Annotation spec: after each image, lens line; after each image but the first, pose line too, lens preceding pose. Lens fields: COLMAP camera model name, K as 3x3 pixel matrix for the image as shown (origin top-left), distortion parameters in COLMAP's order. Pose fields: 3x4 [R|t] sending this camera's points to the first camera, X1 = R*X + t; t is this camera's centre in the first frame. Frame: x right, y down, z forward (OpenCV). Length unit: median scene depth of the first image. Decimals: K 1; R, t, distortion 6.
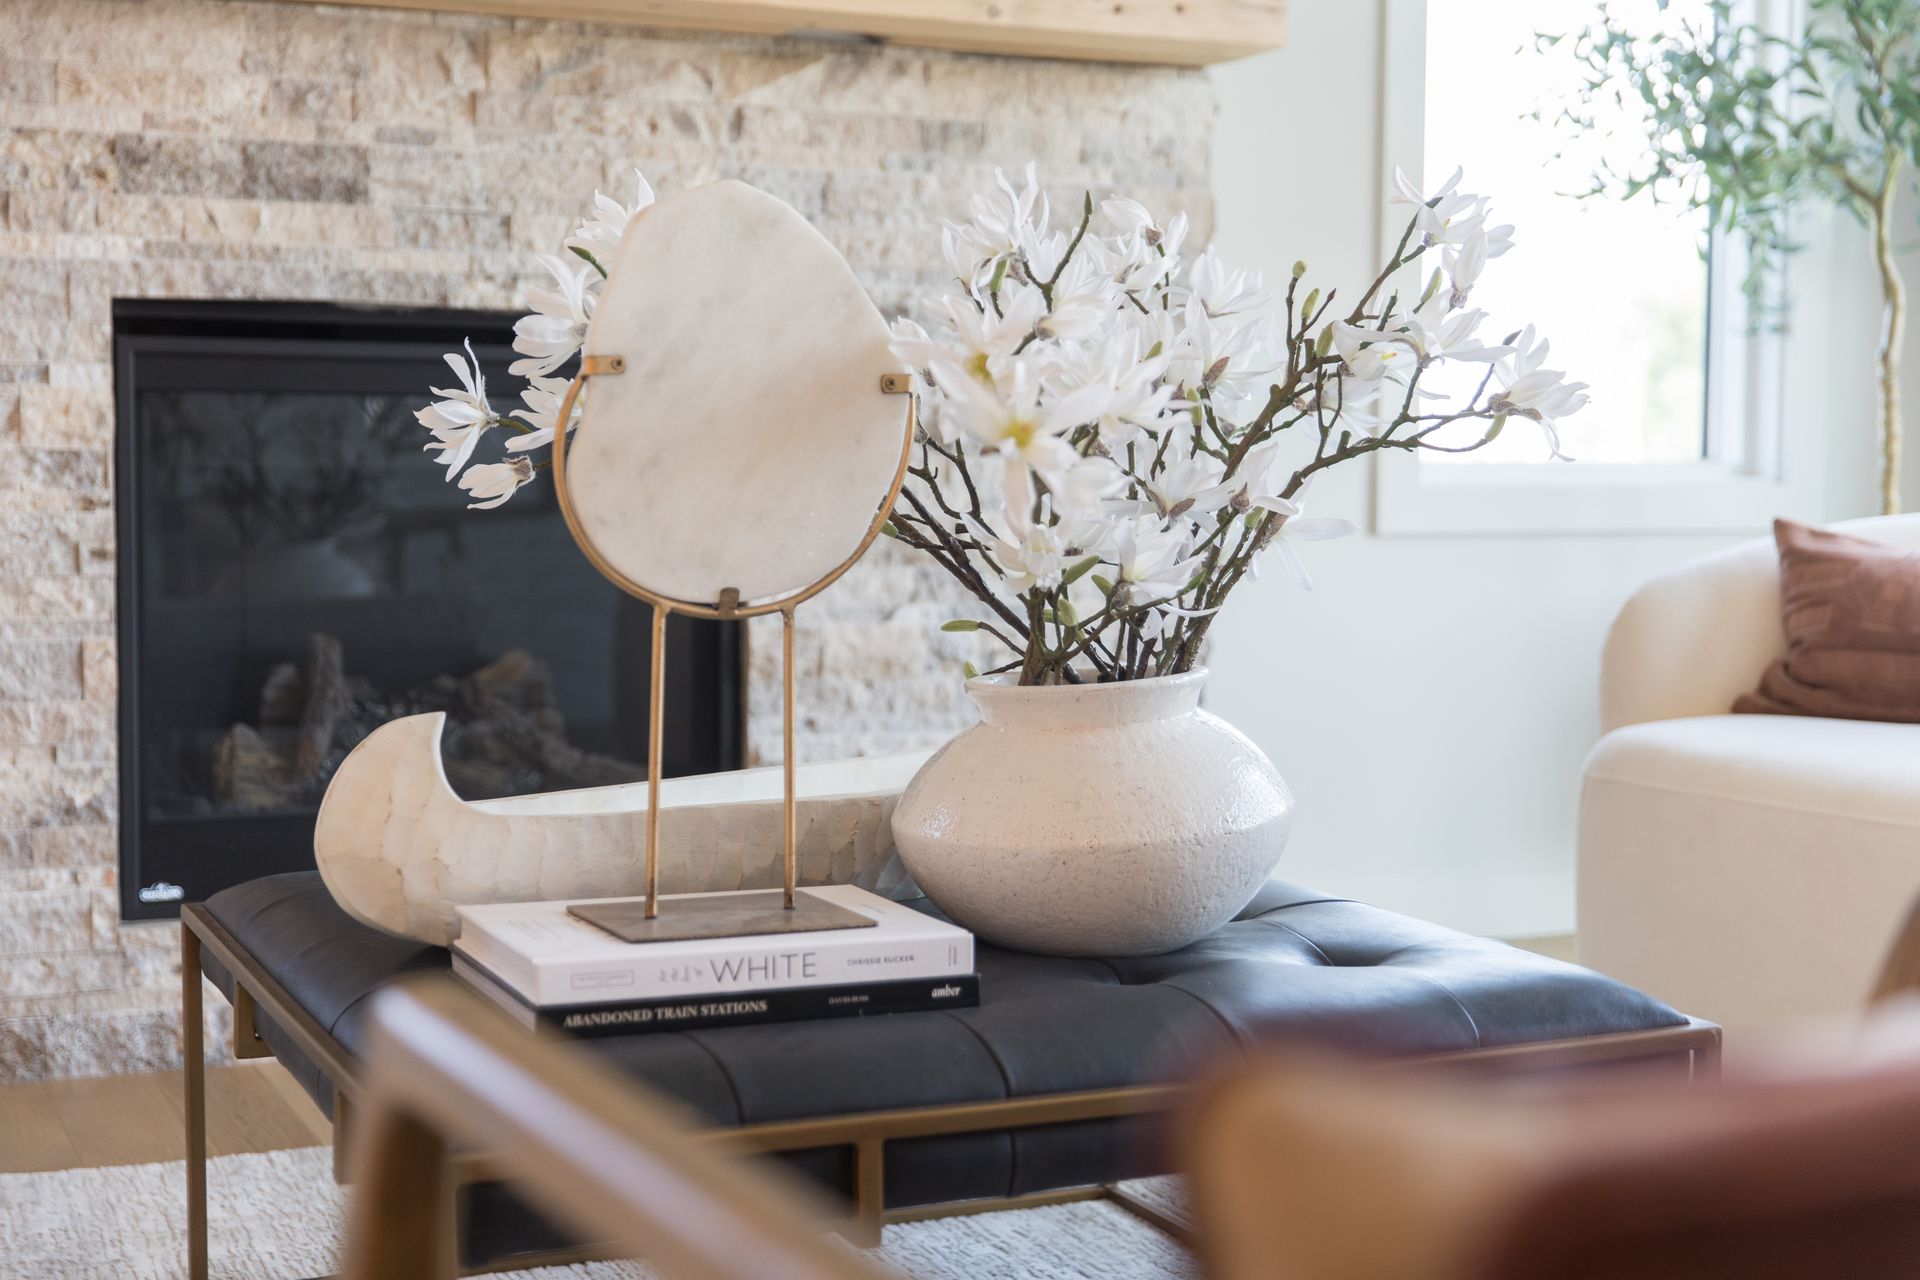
lens RADIAL K [[2822.2, 0, 955.1], [0, 2822.2, 597.4], [0, 0, 1]] dist [-0.037100, 0.000000]
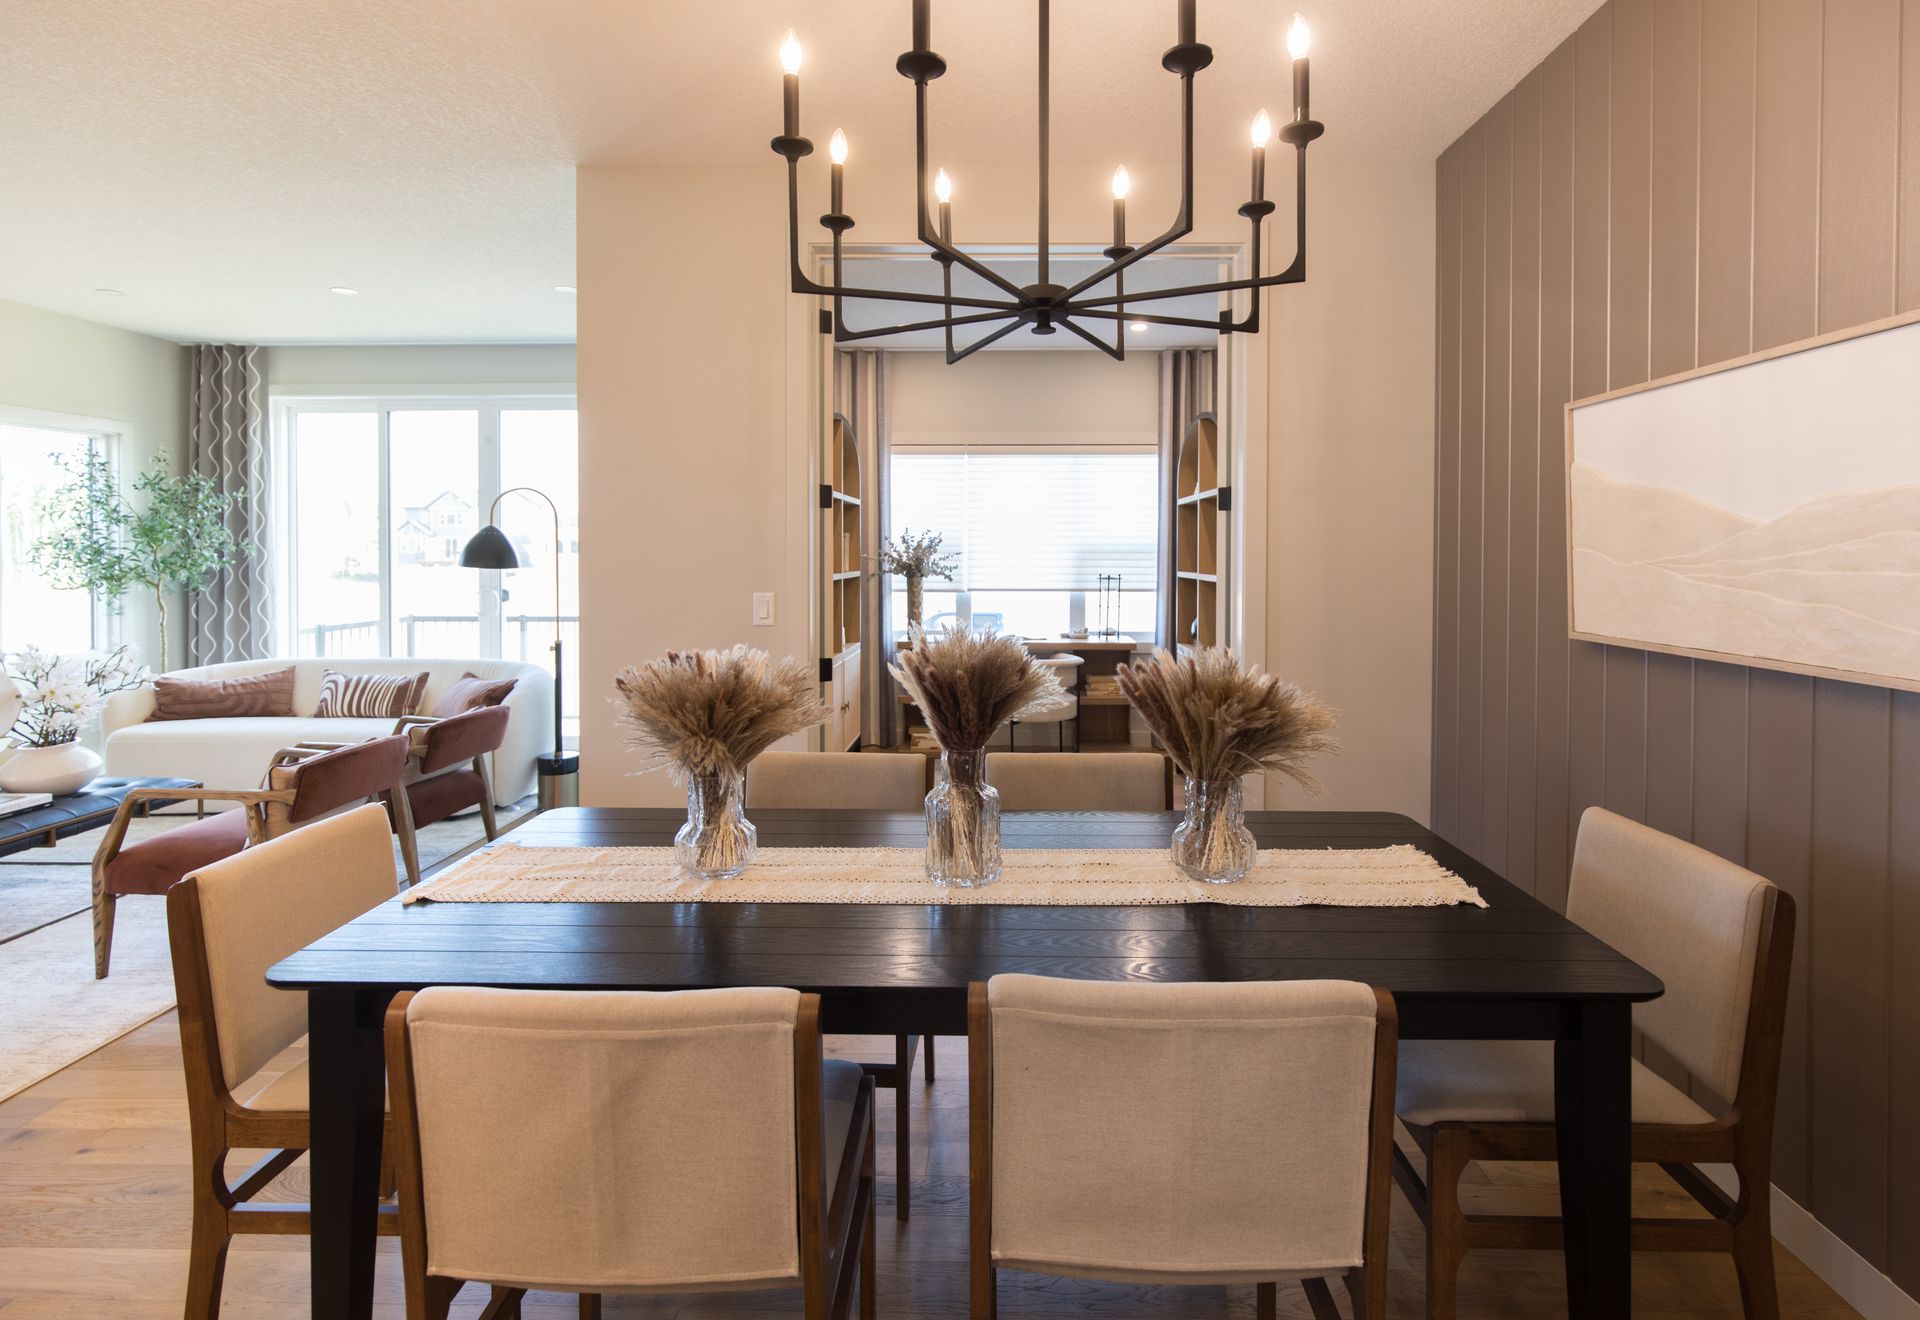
lens RADIAL K [[929.5, 0, 957.1], [0, 929.5, 560.5], [0, 0, 1]] dist [-0.003187, 0.001580]
pose [[0.438011, -0.012553, 0.898882, -0.466750], [0.056269, 0.998325, -0.013477, -0.118720], [-0.897207, 0.056482, 0.437983, -0.790073]]
